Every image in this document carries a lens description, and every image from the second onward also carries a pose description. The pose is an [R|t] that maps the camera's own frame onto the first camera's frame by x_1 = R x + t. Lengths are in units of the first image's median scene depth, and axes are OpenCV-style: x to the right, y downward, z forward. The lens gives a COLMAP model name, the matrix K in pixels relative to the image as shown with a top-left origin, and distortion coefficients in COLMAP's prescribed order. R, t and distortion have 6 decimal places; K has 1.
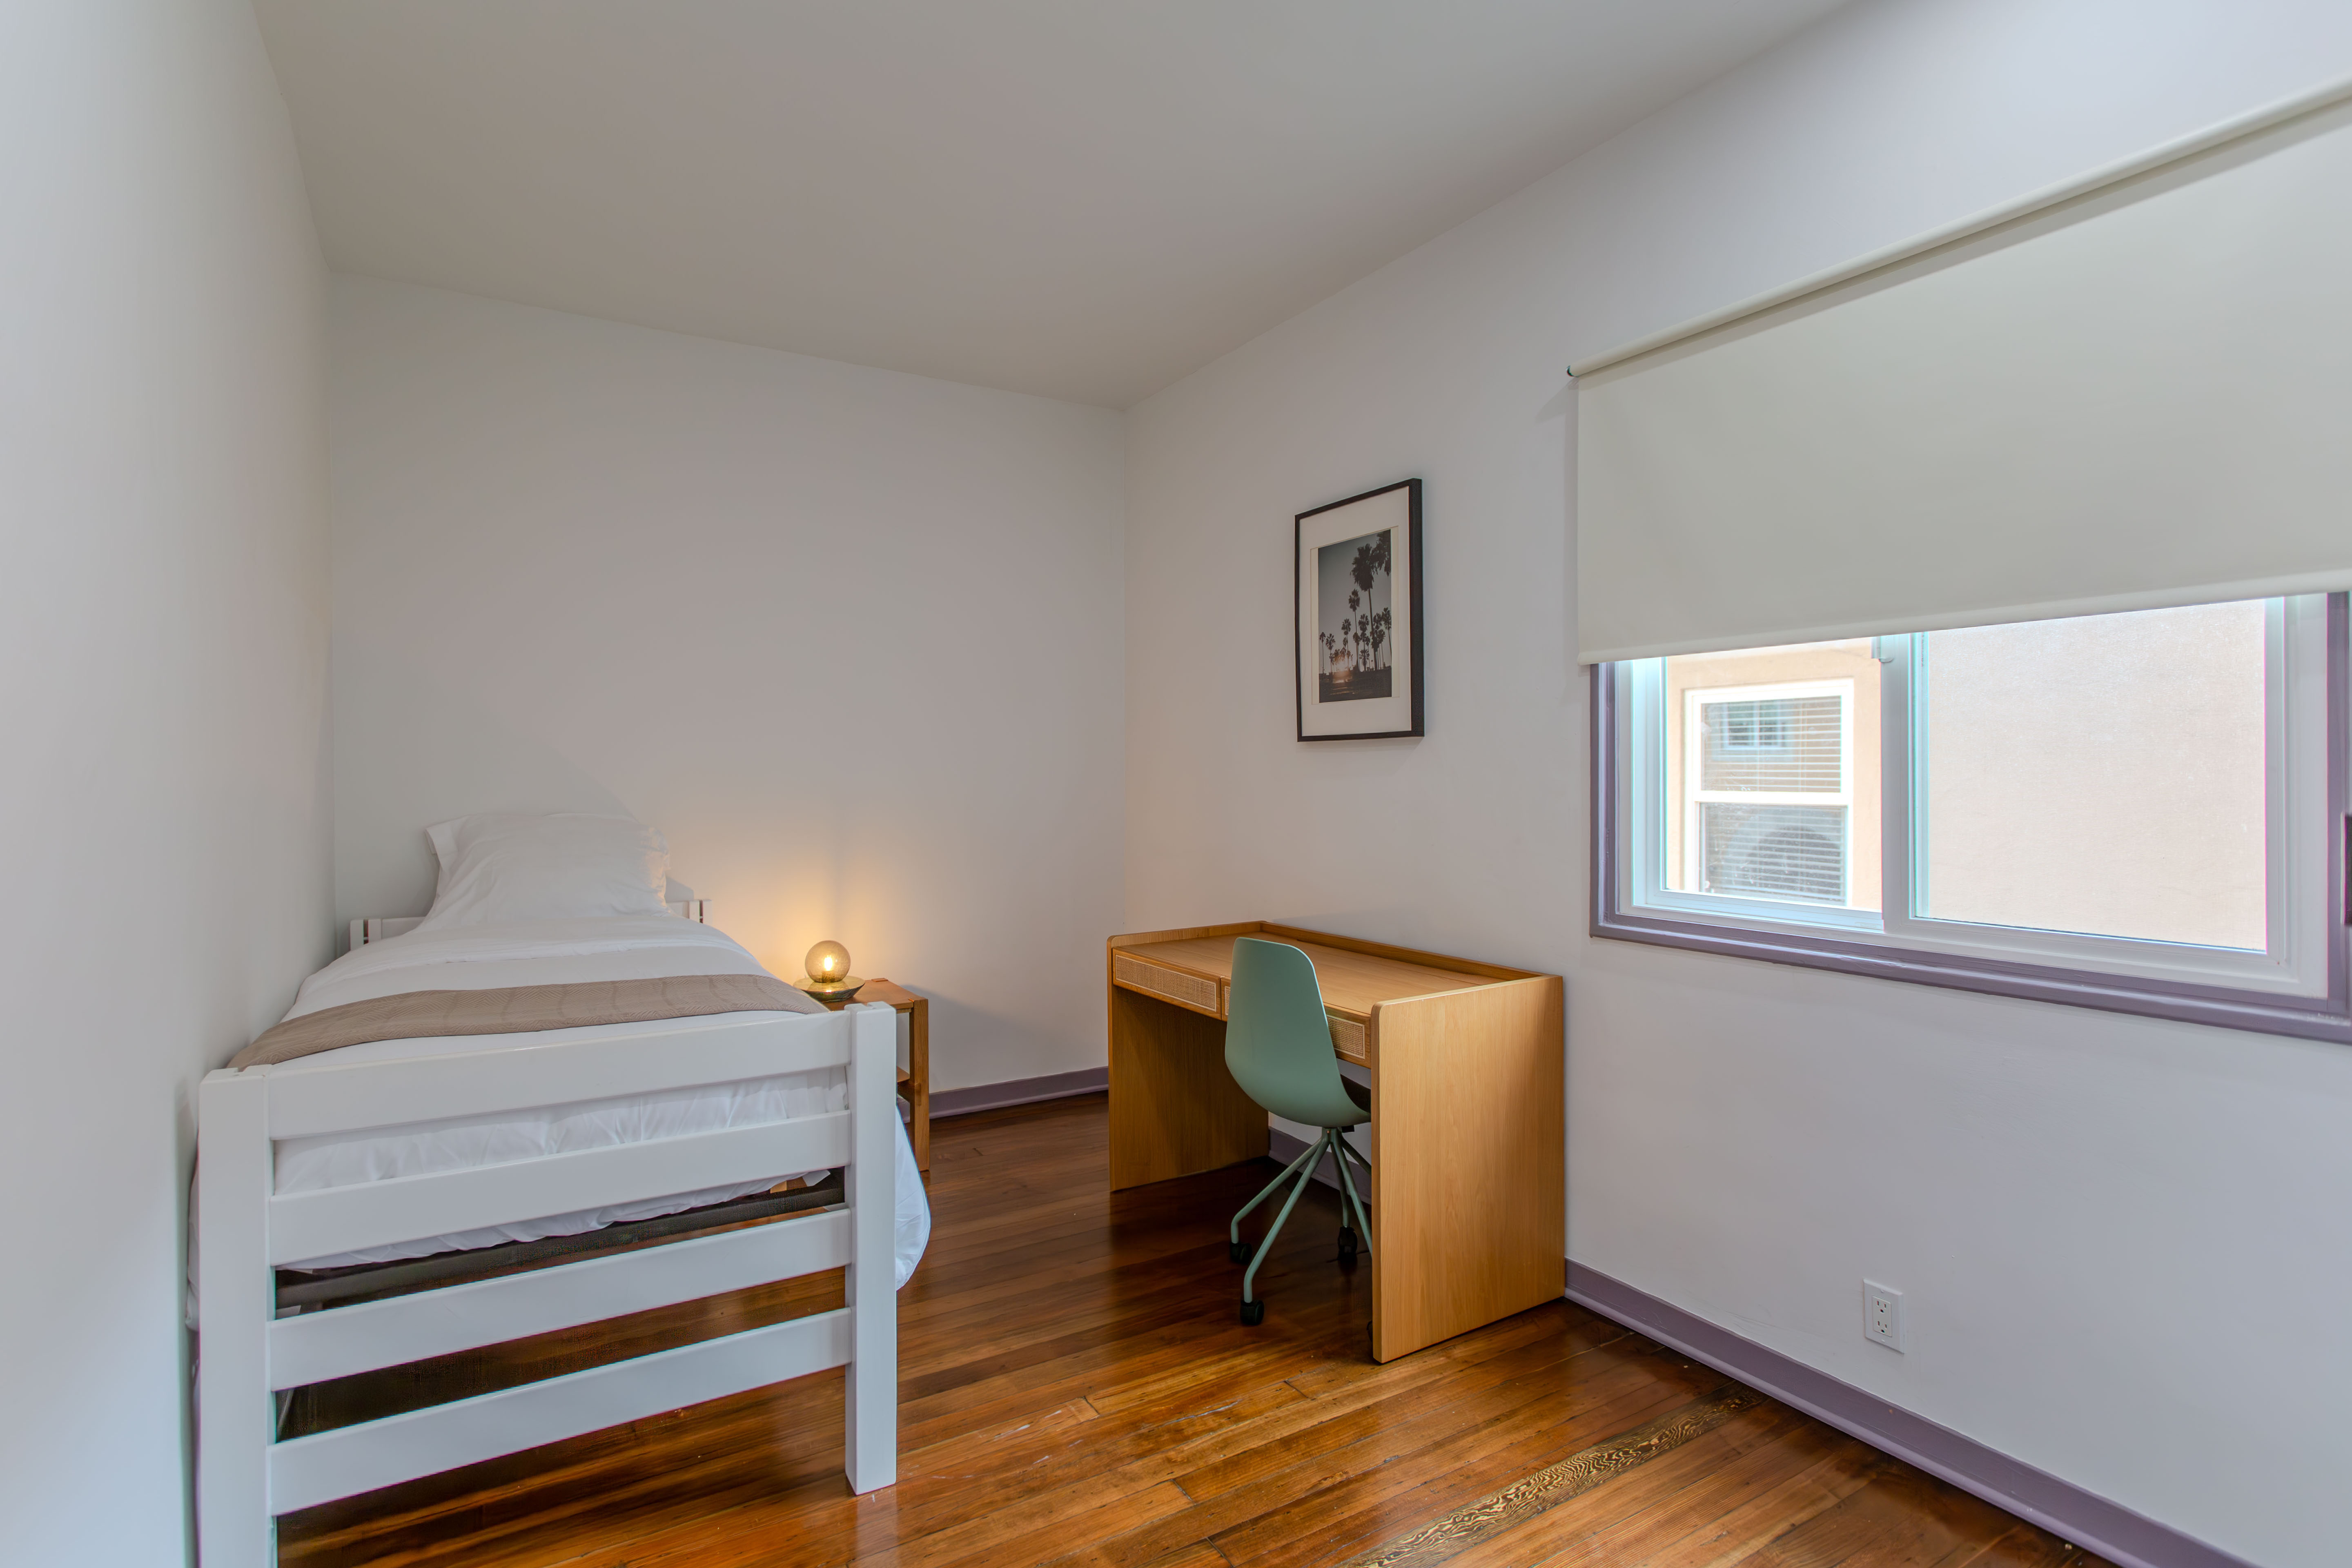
lens RADIAL K [[1149.9, 0, 1176.0], [0, 1149.9, 784.0], [0, 0, 1]] dist [0.000604, 0.000156]
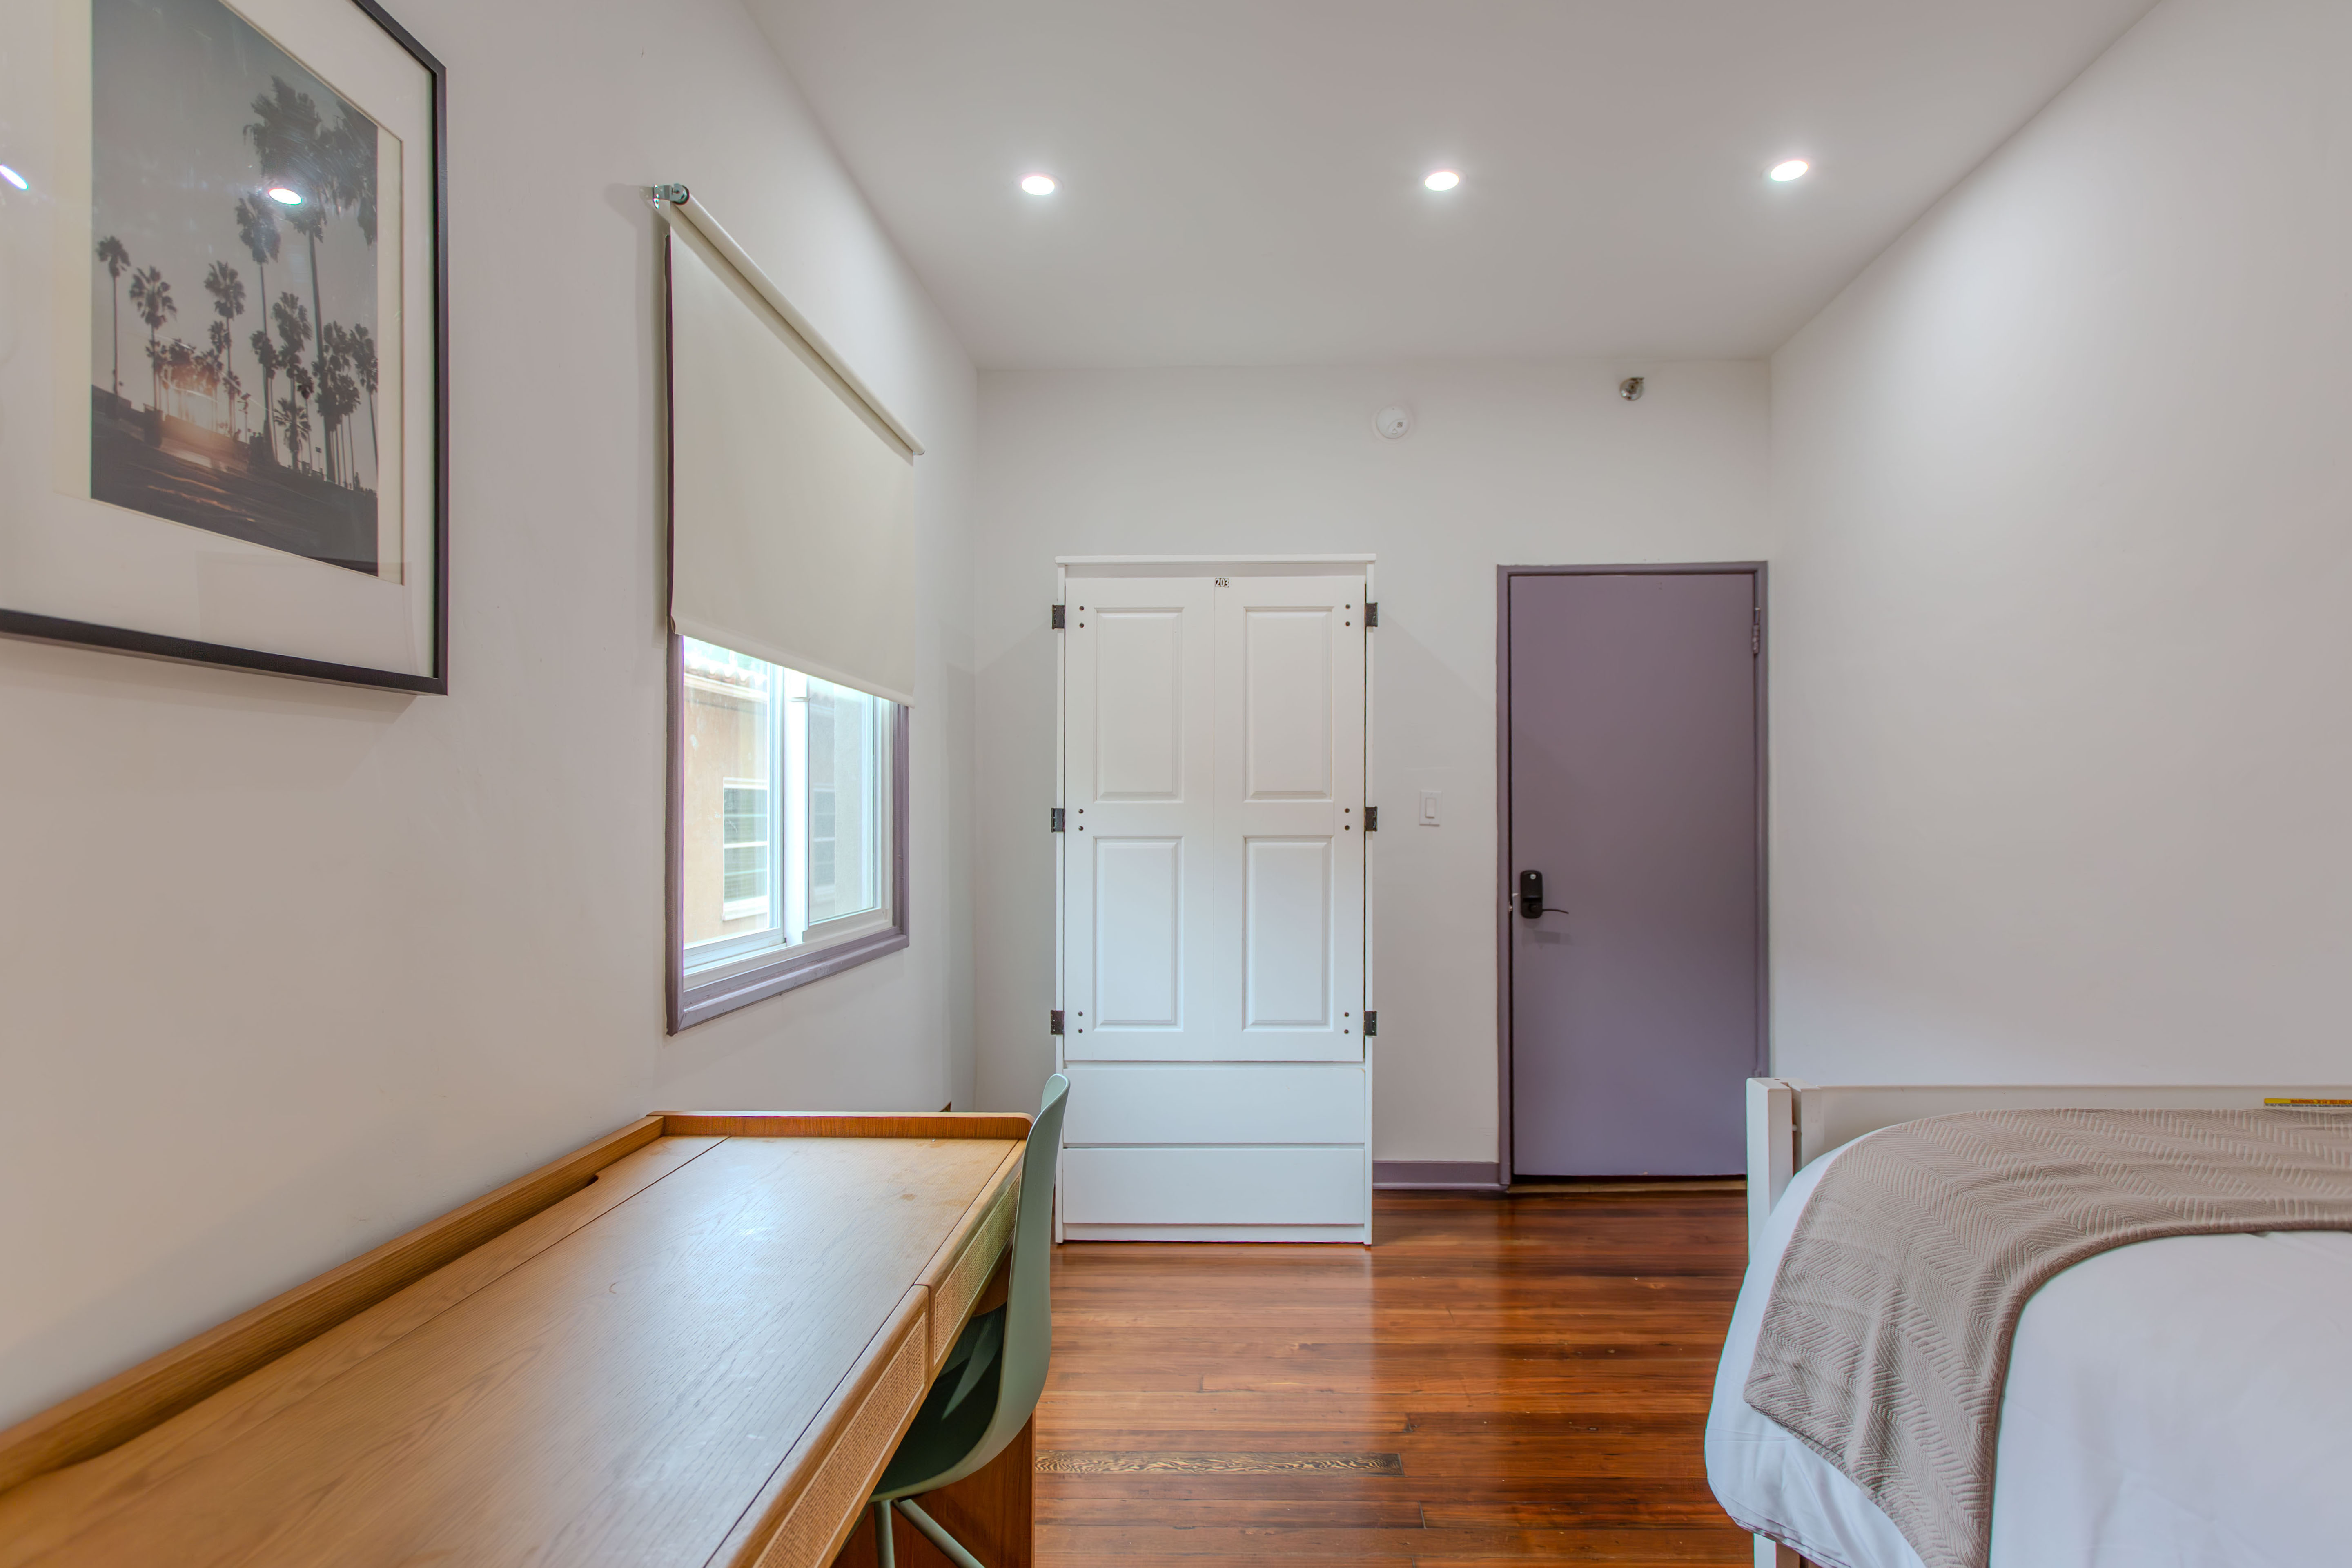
lens RADIAL K [[1149.9, 0, 1176.0], [0, 1149.9, 784.0], [0, 0, 1]] dist [0.000604, 0.000156]
pose [[-0.804549, 0.010704, 0.593790, -0.234820], [0.002252, 0.999885, -0.014973, -0.002428], [-0.593882, -0.010710, -0.804481, 1.118430]]
